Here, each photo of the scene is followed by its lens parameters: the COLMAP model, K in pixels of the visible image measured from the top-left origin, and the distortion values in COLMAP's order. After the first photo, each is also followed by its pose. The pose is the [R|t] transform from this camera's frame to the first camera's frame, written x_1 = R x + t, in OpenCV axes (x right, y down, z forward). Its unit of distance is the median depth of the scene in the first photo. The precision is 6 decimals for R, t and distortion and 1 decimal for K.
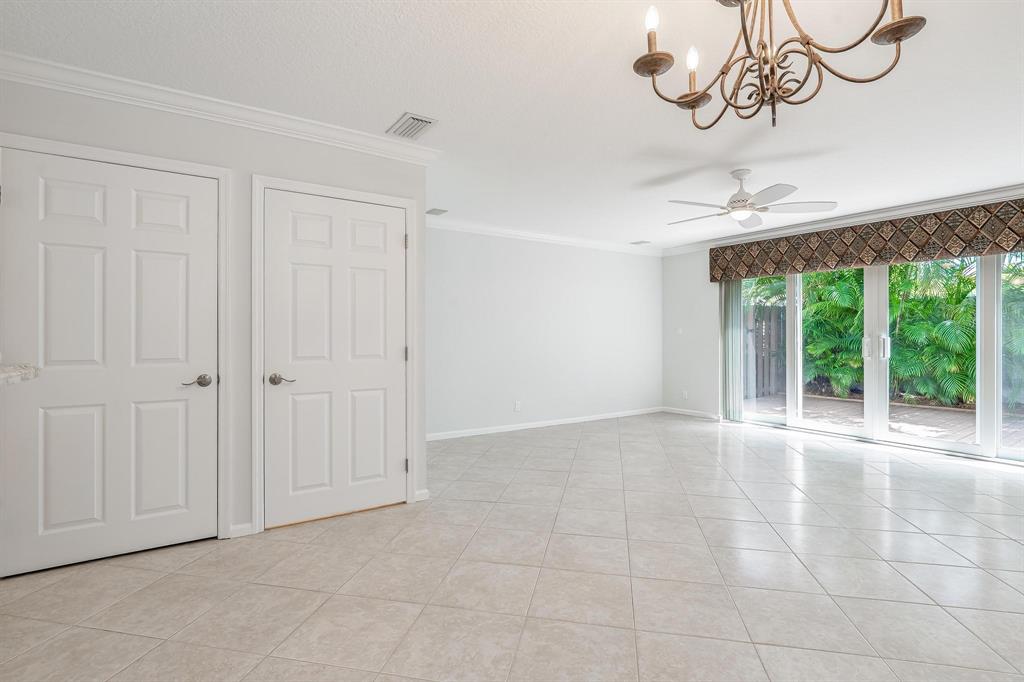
lens RADIAL K [[486.5, 0, 513.4], [0, 486.5, 333.7], [0, 0, 1]] dist [-0.002661, -0.000140]
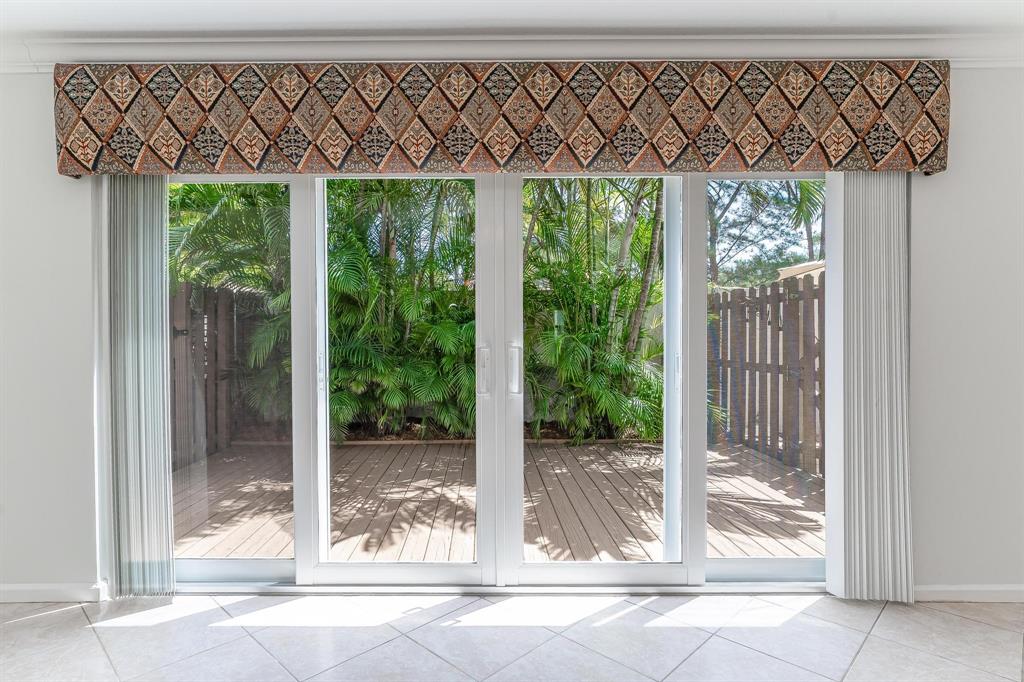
lens RADIAL K [[544.4, 0, 487.9], [0, 544.4, 349.0], [0, 0, 1]] dist [-0.001383, -0.000048]
pose [[0.554321, -0.015108, 0.832166, 0.267111], [0.001360, 0.999850, 0.017246, 0.001671], [-0.832302, -0.008428, 0.554259, 0.580904]]
